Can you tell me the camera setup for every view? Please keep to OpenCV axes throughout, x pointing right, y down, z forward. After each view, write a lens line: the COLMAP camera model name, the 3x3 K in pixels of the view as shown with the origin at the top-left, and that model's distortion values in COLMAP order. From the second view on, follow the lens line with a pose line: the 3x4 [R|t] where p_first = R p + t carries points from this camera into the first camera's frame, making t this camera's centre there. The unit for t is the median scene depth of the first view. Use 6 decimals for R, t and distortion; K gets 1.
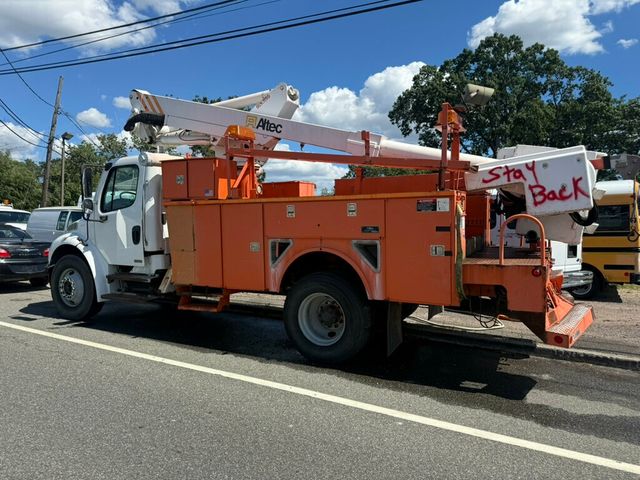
lens RADIAL K [[453.4, 0, 318.9], [0, 453.4, 231.4], [0, 0, 1]] dist [0.036929, -0.040782]
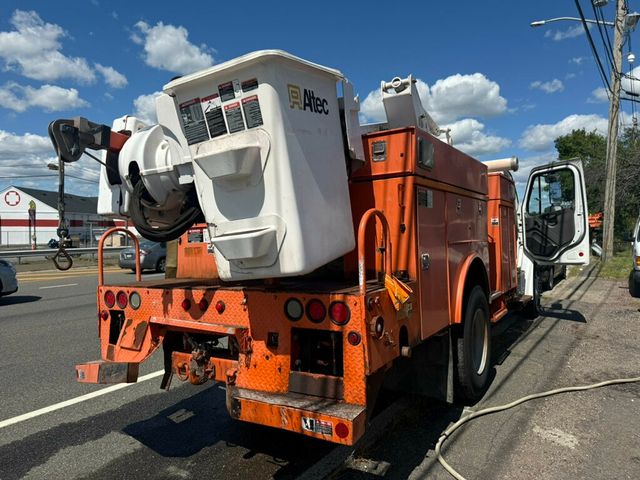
lens RADIAL K [[453.4, 0, 319.8], [0, 453.4, 242.3], [0, 0, 1]] dist [0.036929, -0.040782]
pose [[-0.084357, 0.012854, -0.996353, 0.833601], [0.007543, 0.999896, 0.012262, -0.012063], [0.996407, -0.006481, -0.084445, 0.931362]]
